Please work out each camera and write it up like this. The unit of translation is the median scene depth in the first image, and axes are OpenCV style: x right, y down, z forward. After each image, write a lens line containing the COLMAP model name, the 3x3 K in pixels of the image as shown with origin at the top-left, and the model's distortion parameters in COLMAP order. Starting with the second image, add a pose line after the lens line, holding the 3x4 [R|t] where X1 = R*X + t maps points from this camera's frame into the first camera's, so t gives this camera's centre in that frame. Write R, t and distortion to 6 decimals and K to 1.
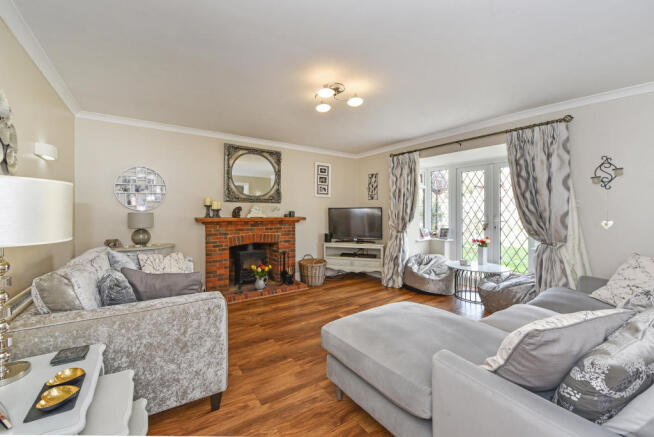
lens RADIAL K [[267.7, 0, 325.9], [0, 267.7, 213.4], [0, 0, 1]] dist [-0.004136, -0.000202]
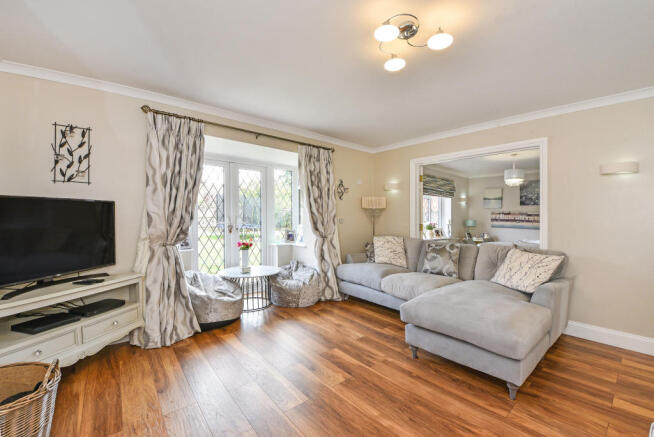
lens RADIAL K [[267.7, 0, 327.5], [0, 267.7, 218.4], [0, 0, 1]] dist [-0.004136, -0.000202]
pose [[-0.080858, 0.000011, 0.996726, -0.352303], [0.008693, 0.999962, 0.000695, 0.012902], [-0.996688, 0.008721, -0.080855, 0.710567]]
